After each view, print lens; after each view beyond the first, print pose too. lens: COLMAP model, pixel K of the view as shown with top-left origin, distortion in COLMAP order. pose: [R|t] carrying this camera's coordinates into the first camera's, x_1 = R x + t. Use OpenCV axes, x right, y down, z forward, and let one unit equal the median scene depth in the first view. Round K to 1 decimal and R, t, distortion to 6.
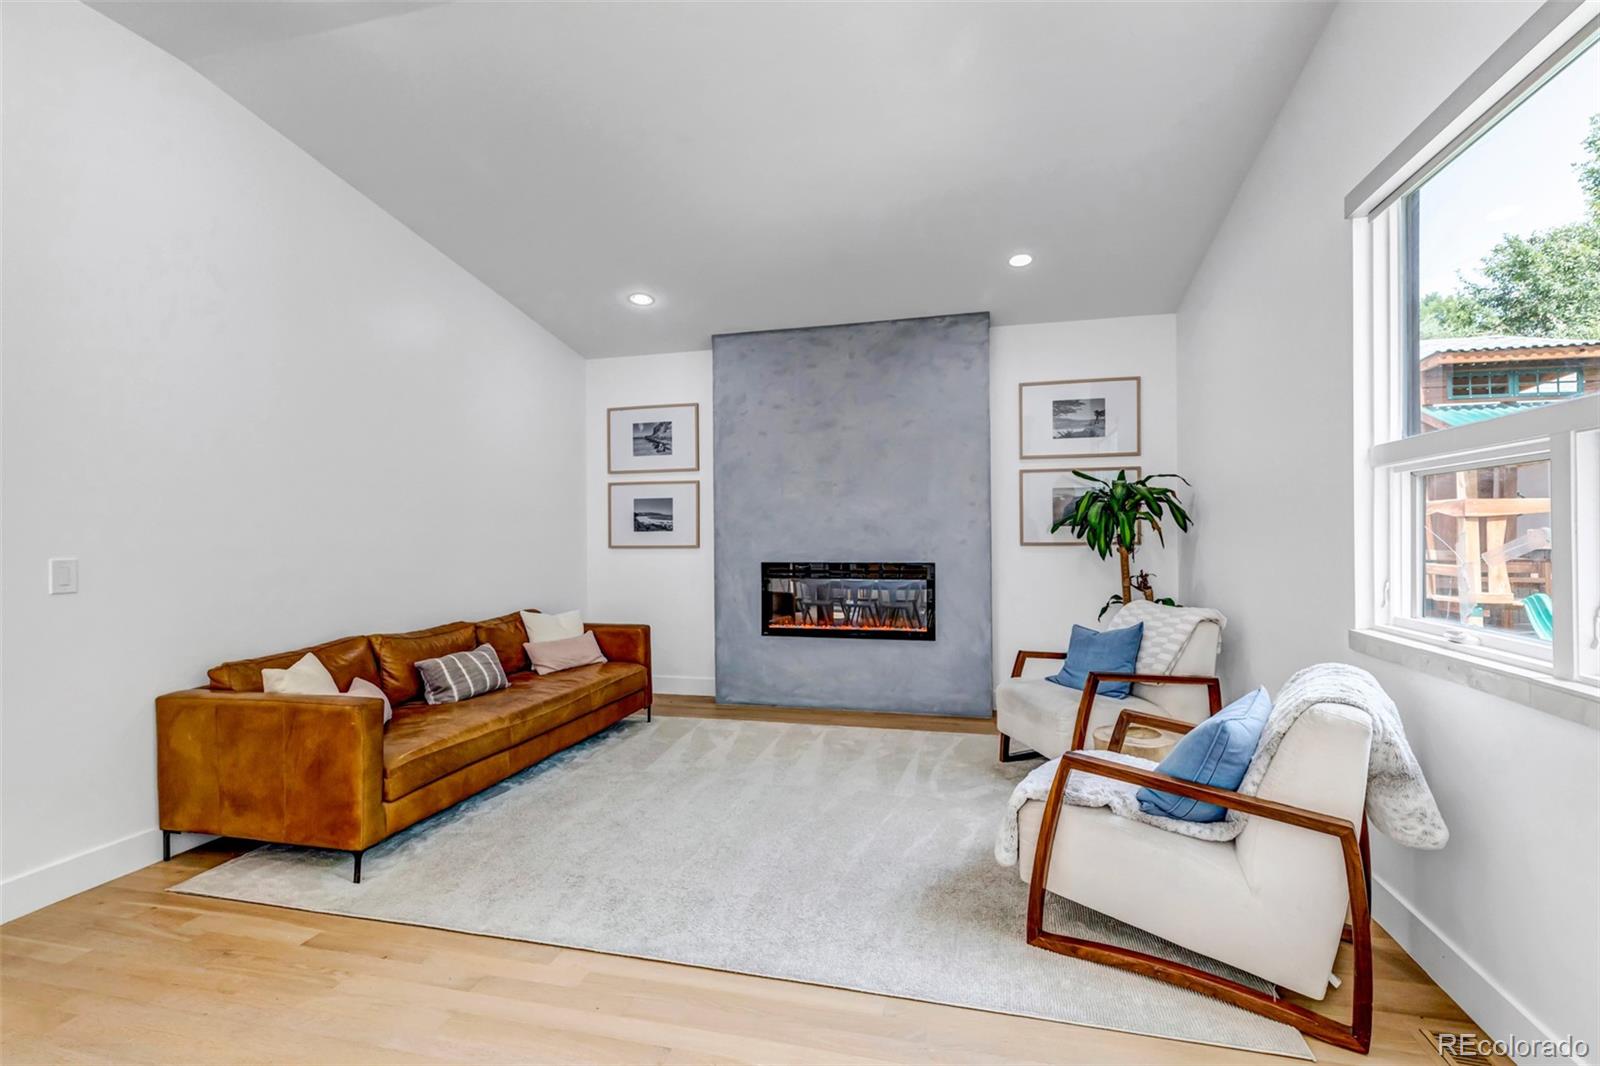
lens RADIAL K [[739.0, 0, 800.3], [0, 739.0, 532.3], [0, 0, 1]] dist [0.001735, 0.000040]
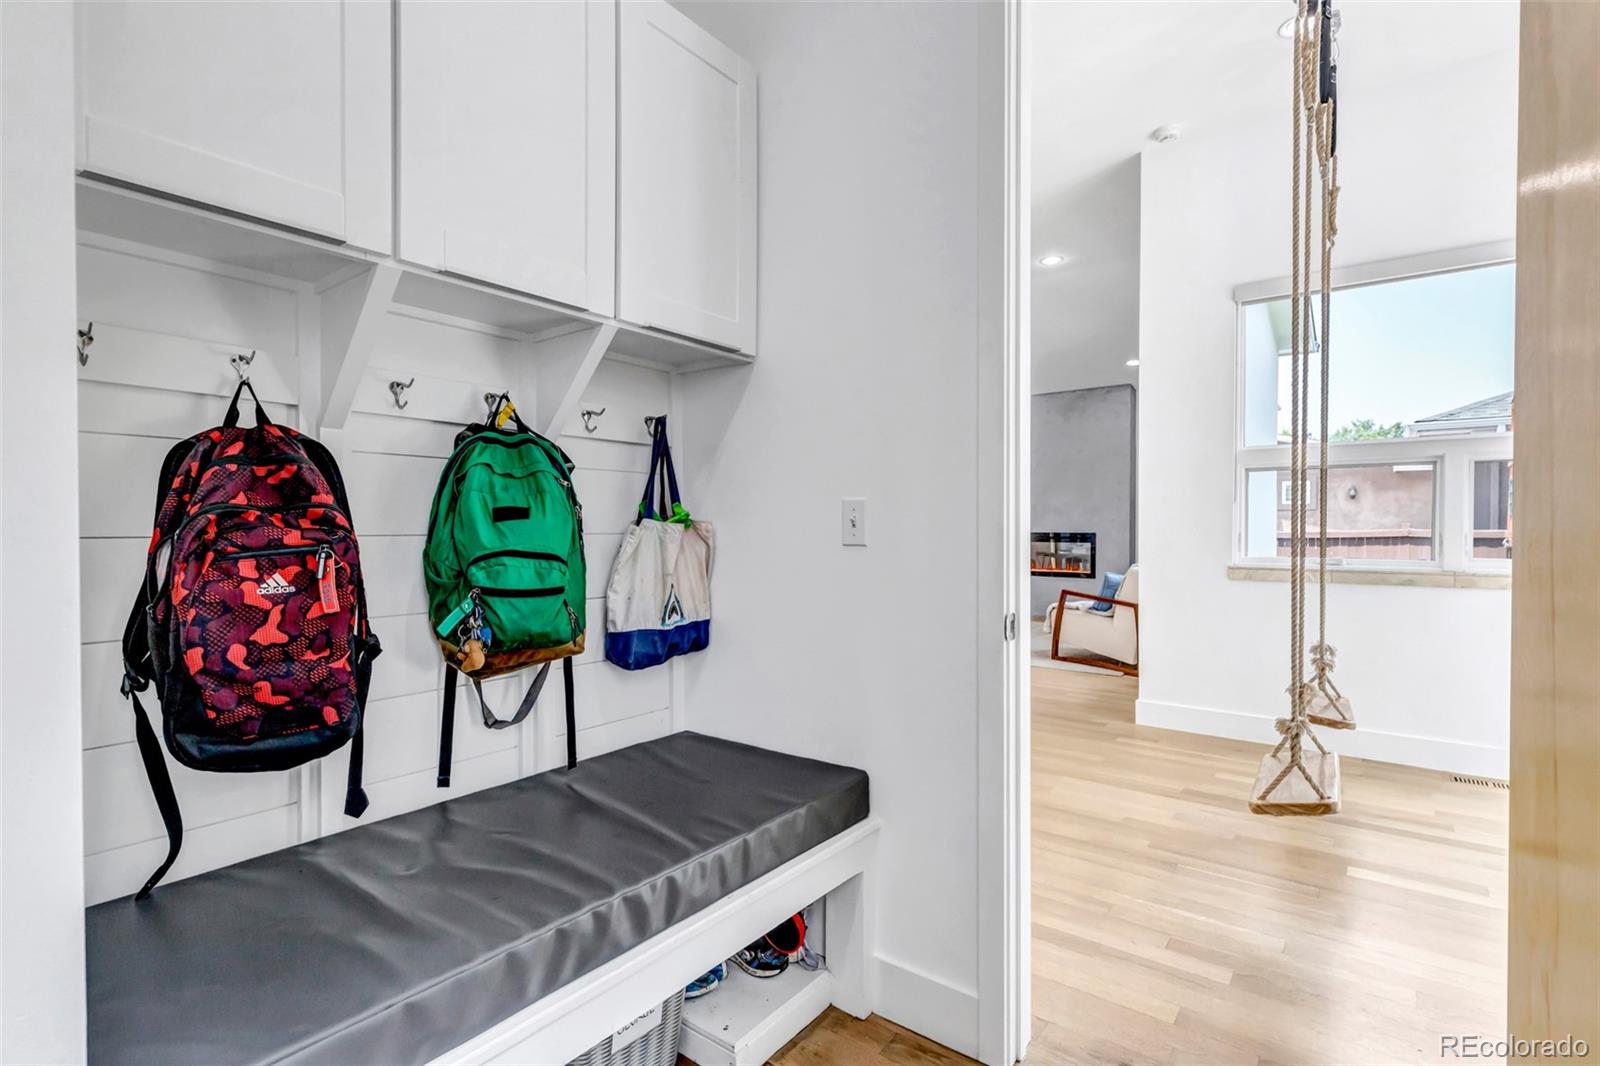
lens RADIAL K [[739.0, 0, 802.7], [0, 739.0, 533.1], [0, 0, 1]] dist [0.001735, 0.000040]
pose [[0.915687, 0.008069, -0.401811, 0.249102], [-0.005352, 0.999955, 0.007884, 0.032118], [0.401856, -0.005069, 0.915689, -0.834020]]
